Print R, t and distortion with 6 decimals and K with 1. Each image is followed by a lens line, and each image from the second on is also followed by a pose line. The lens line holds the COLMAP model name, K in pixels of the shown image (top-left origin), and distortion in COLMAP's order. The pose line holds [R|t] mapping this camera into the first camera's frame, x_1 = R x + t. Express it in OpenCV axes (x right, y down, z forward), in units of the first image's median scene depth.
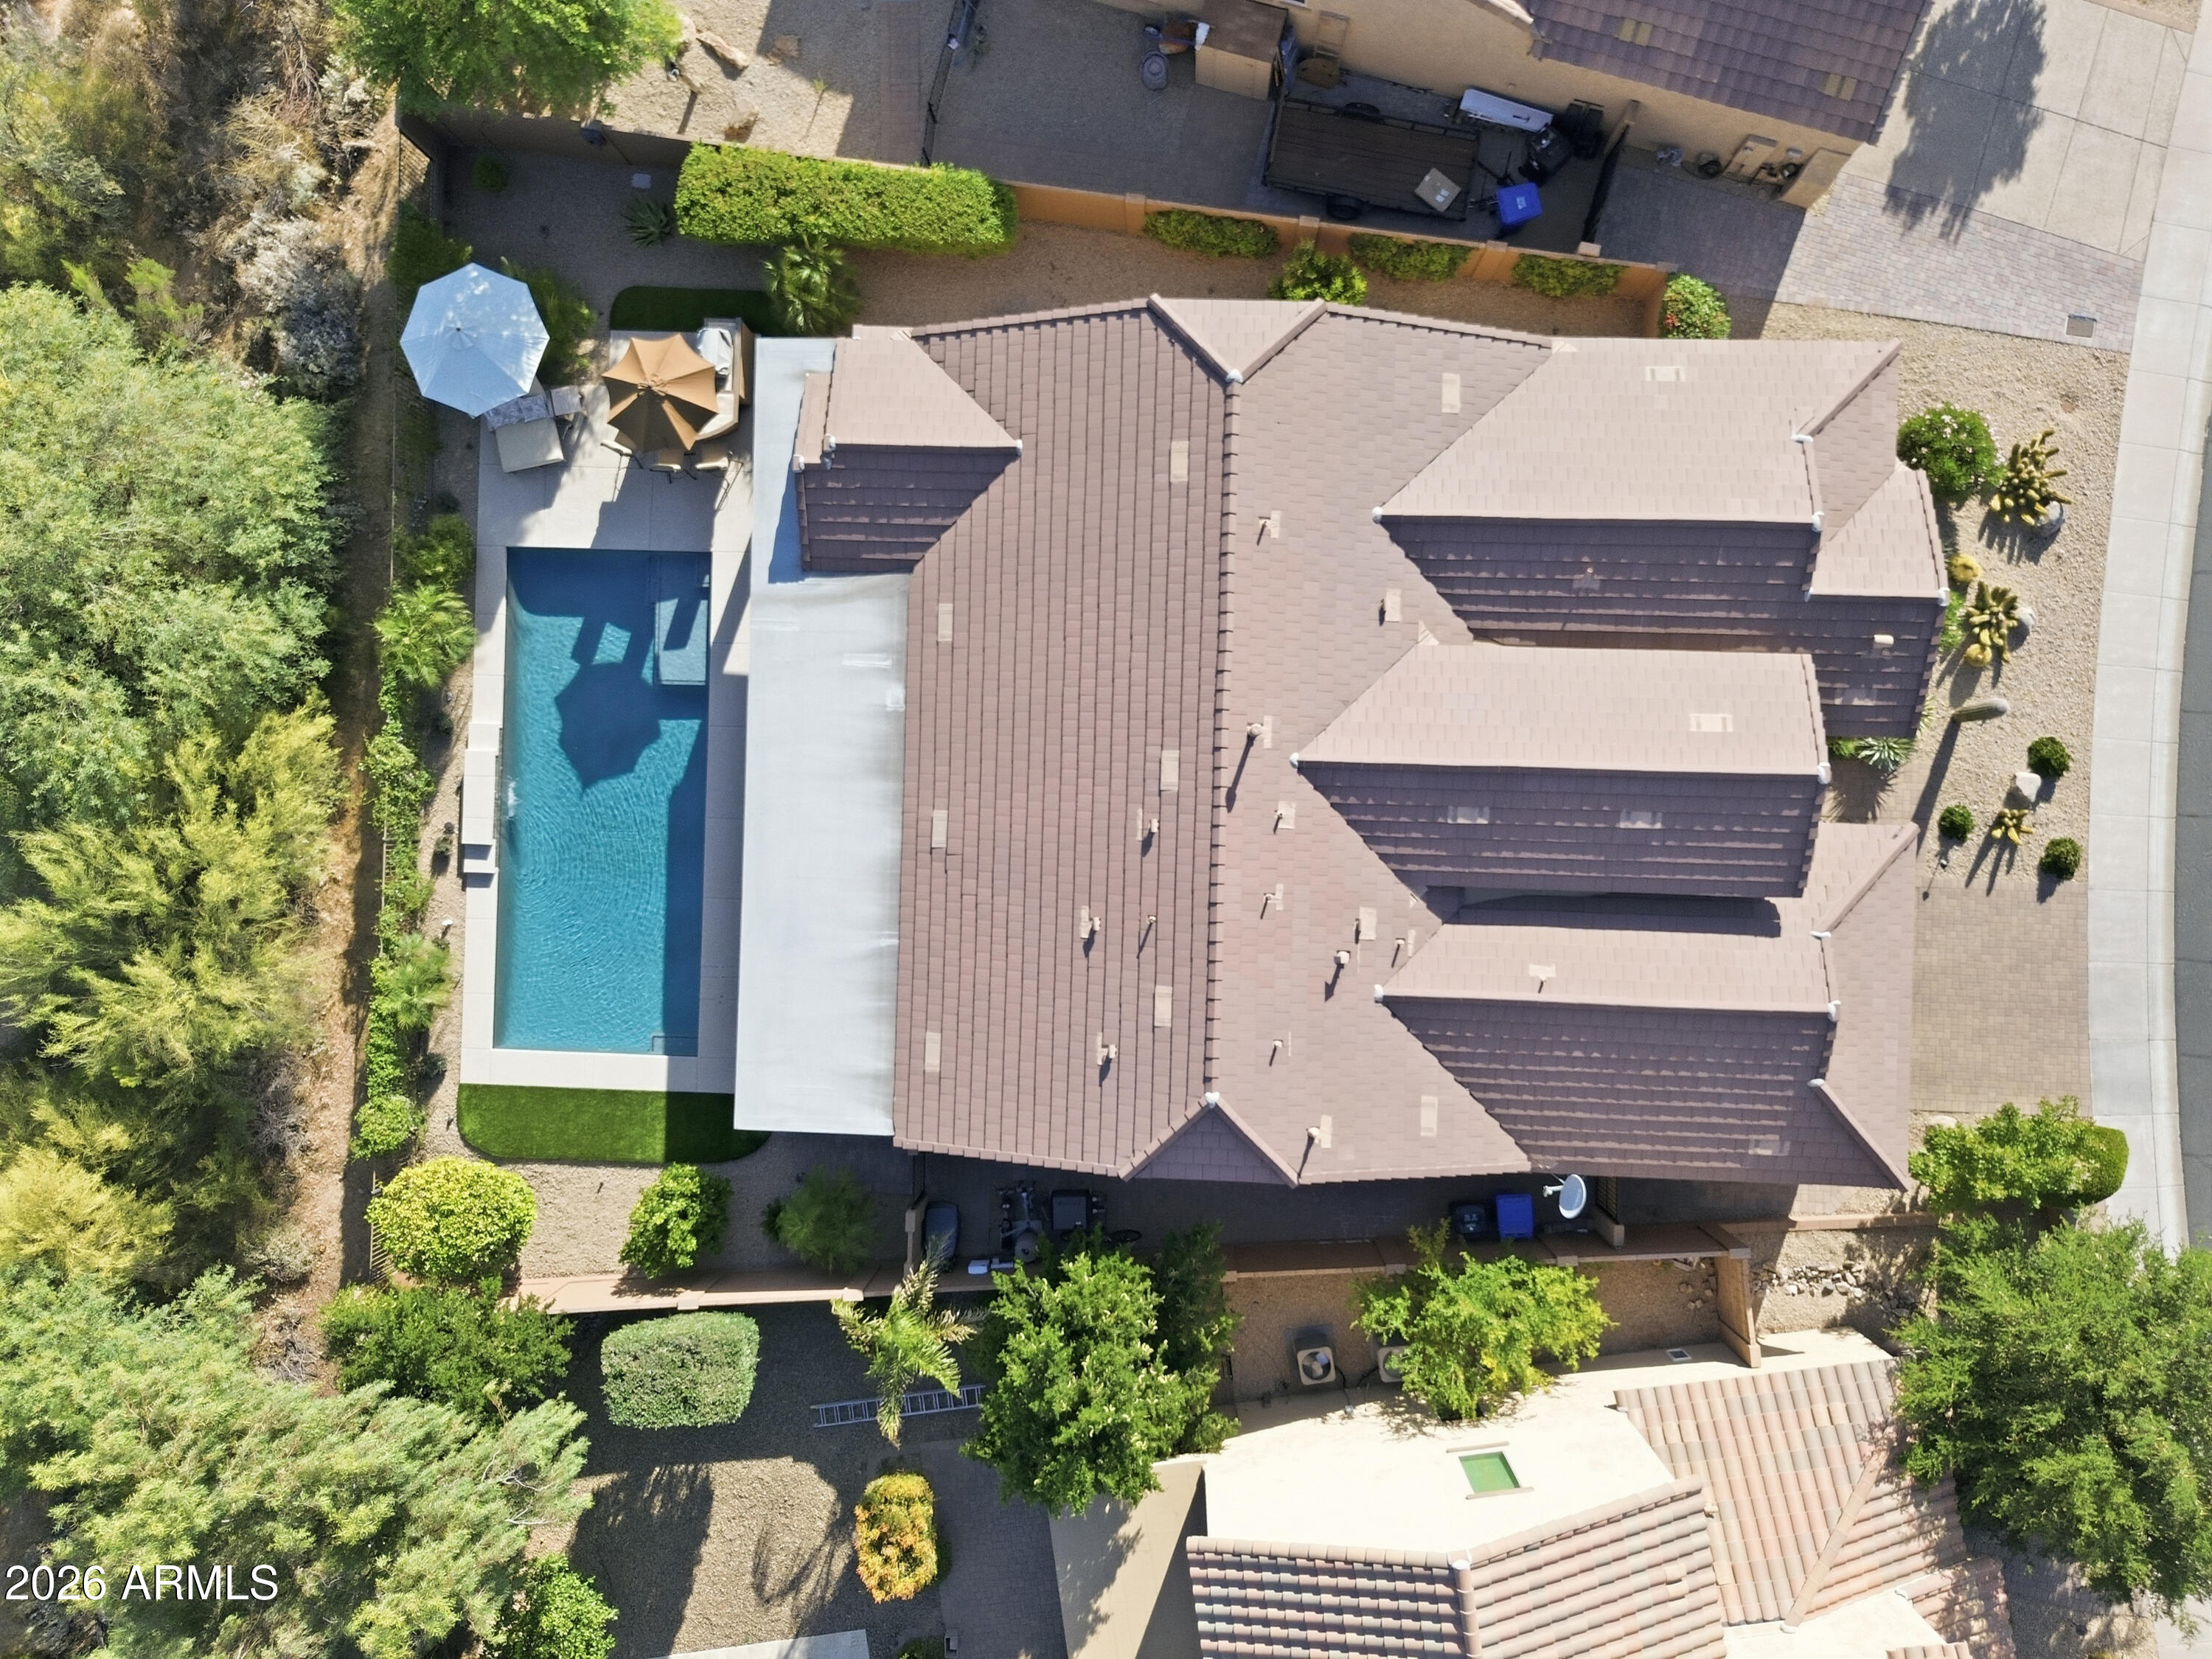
lens RADIAL K [[1563.4, 0, 1107.7], [0, 1563.4, 820.5], [0, 0, 1]] dist [0.066732, -0.061036]
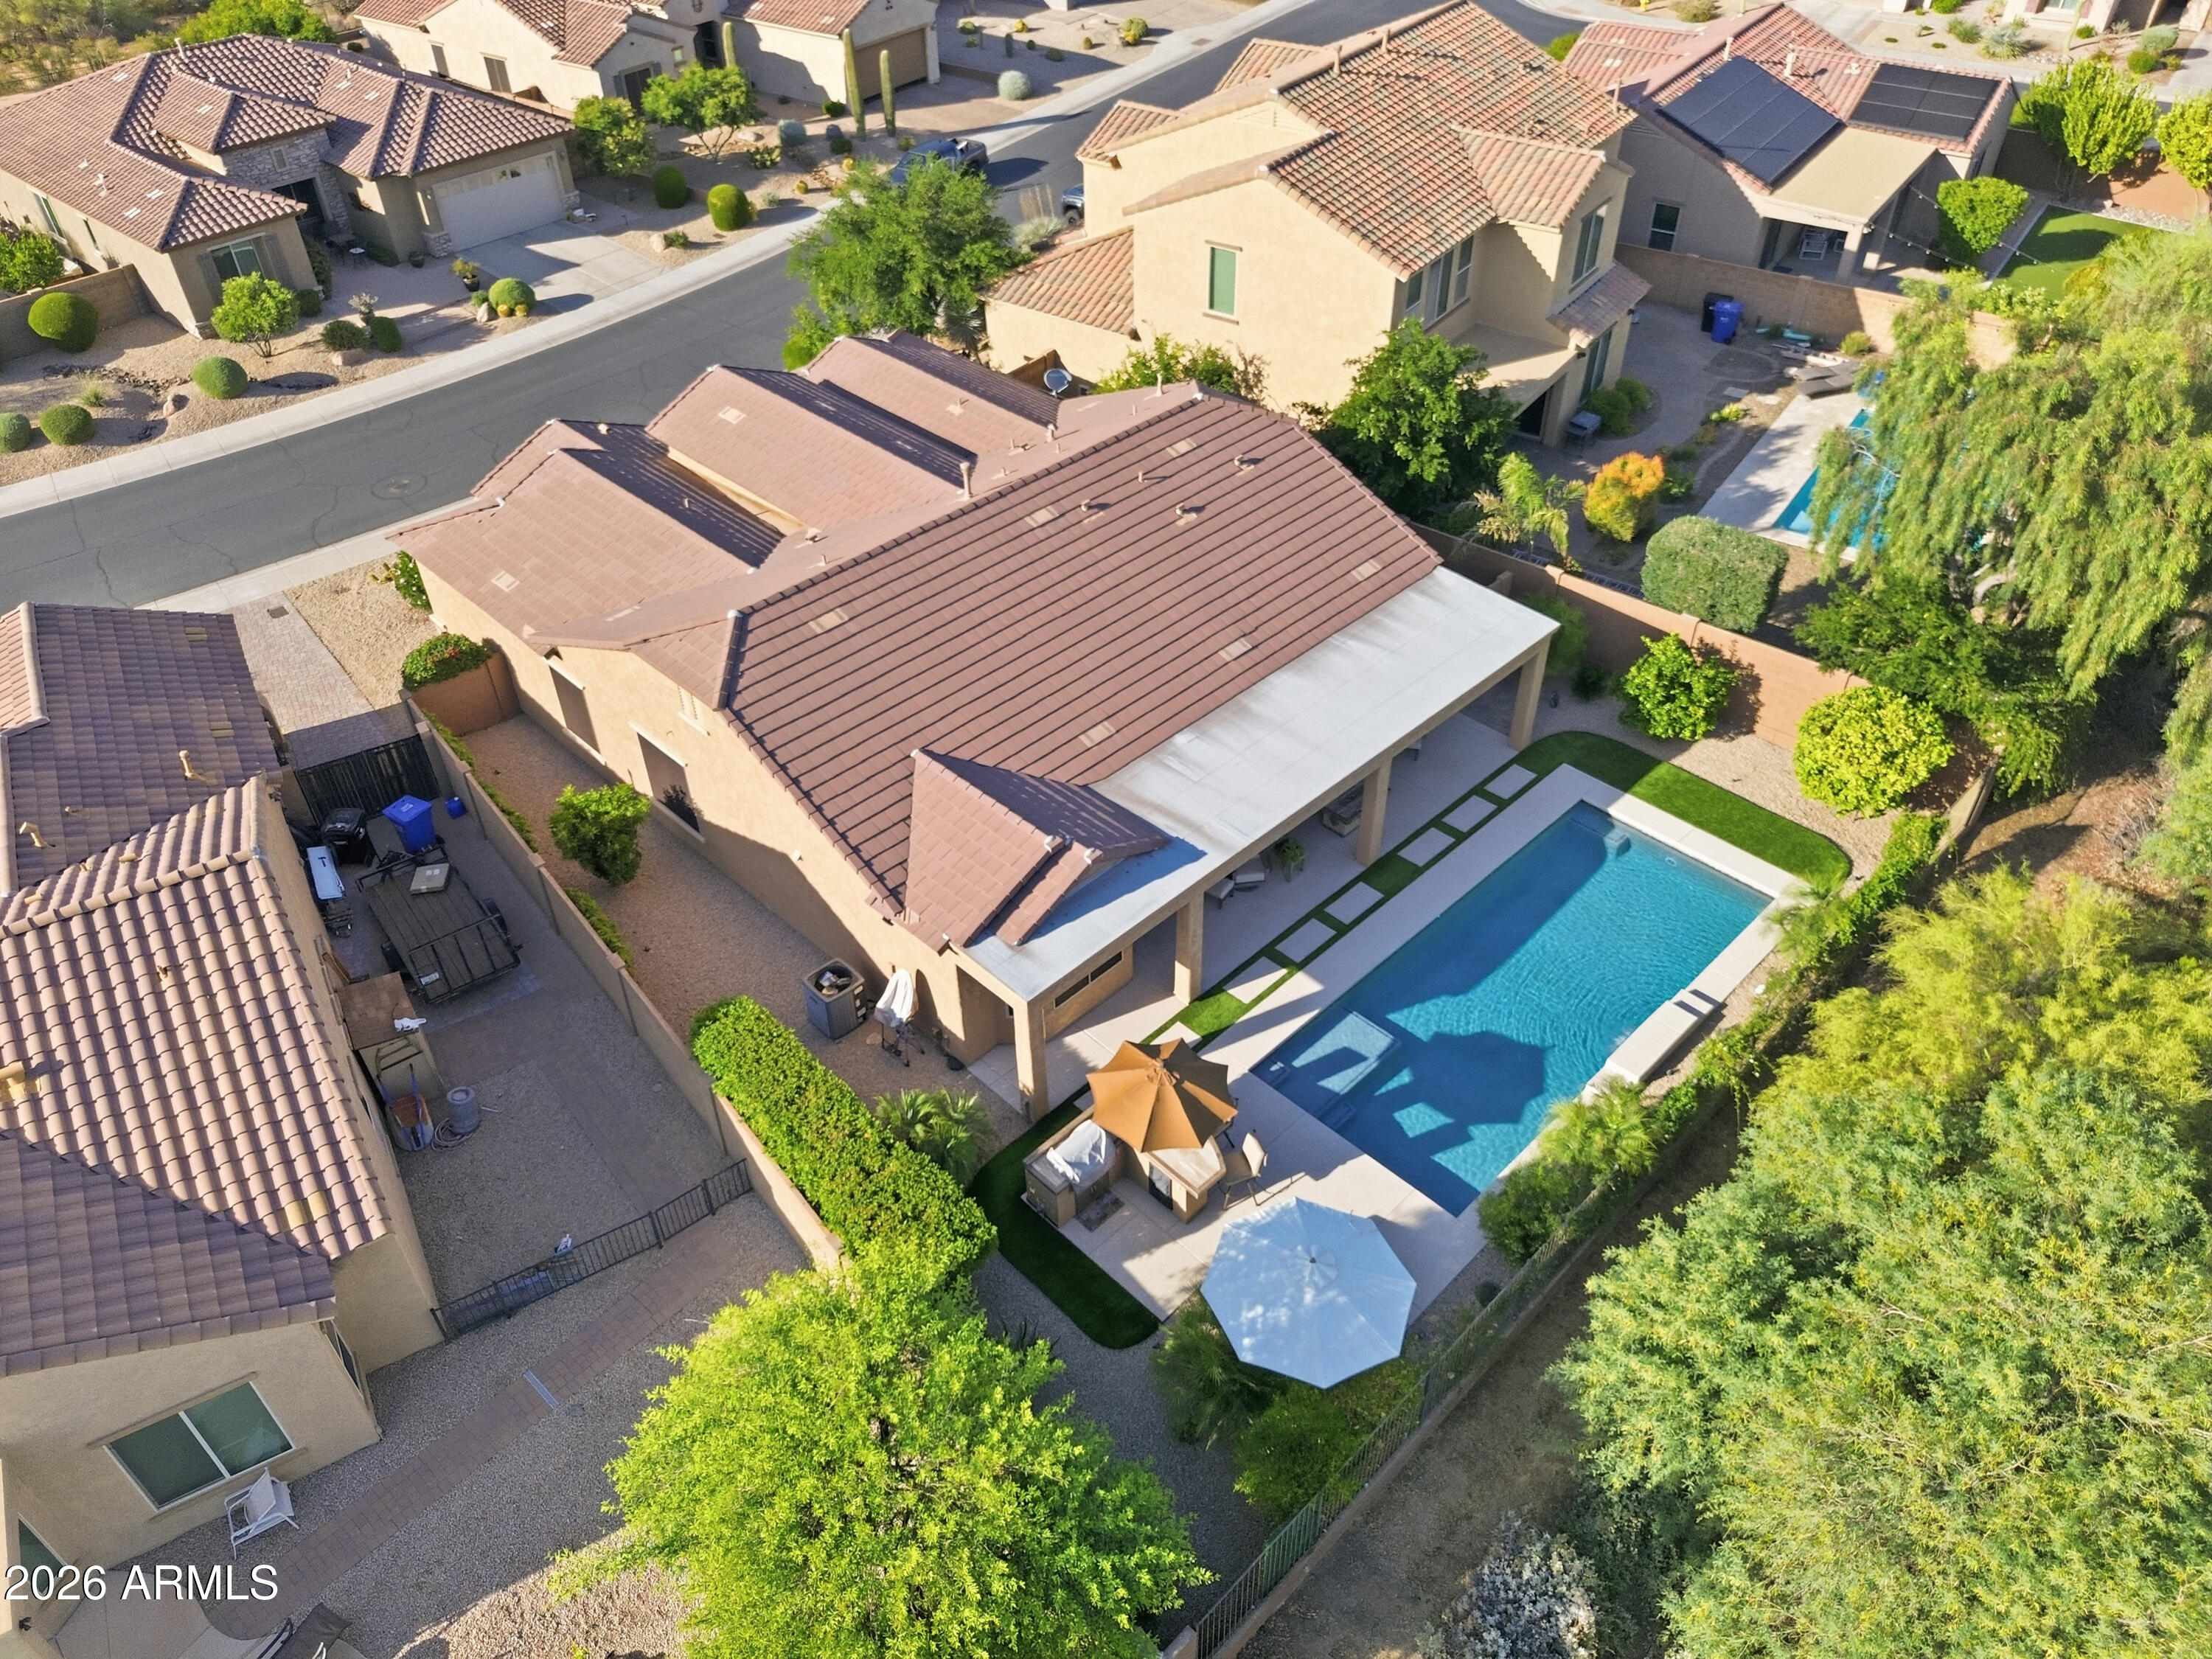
lens RADIAL K [[1563.4, 0, 1107.7], [0, 1563.4, 820.5], [0, 0, 1]] dist [0.066732, -0.061036]
pose [[-0.725543, -0.407055, 0.554882, -0.617024], [0.686922, -0.477057, 0.548229, -0.626741], [0.041550, 0.778924, 0.625740, 0.380365]]
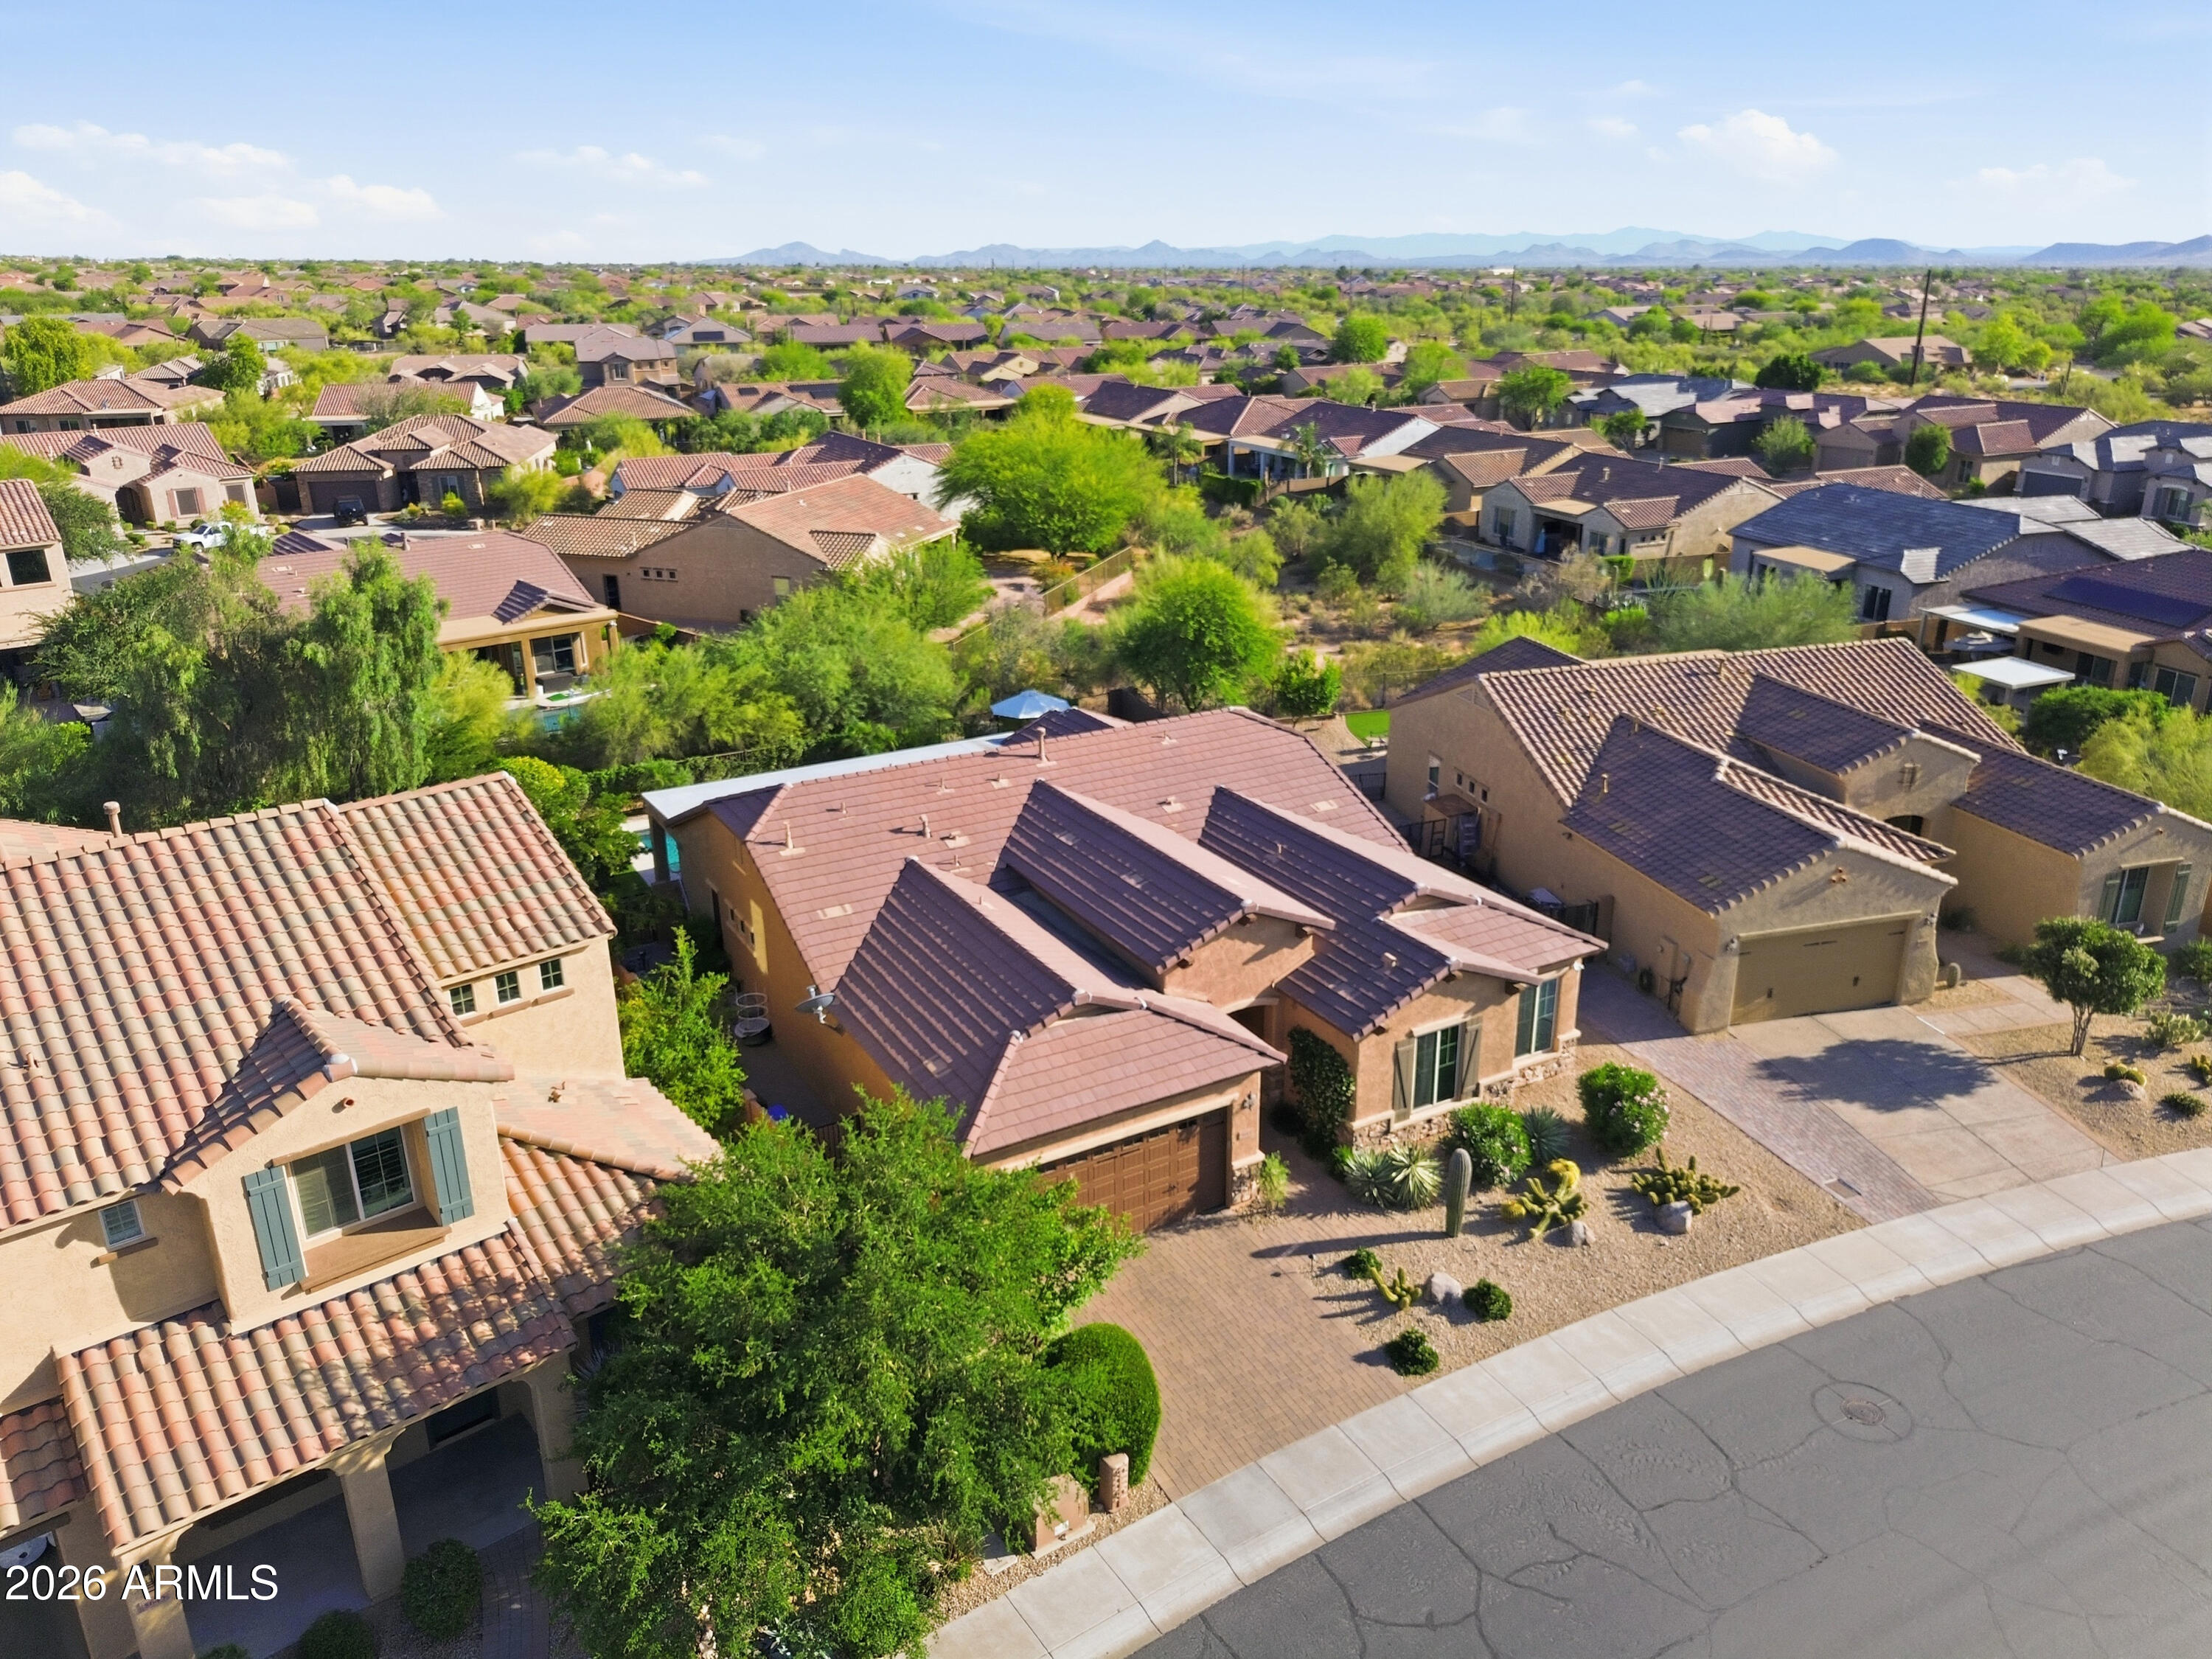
lens RADIAL K [[1563.4, 0, 1107.7], [0, 1563.4, 820.5], [0, 0, 1]] dist [0.066732, -0.061036]
pose [[0.520641, 0.322878, -0.790369, 1.076446], [-0.853538, 0.175010, -0.490758, 0.511453], [-0.020133, 0.930119, 0.366707, 0.448111]]
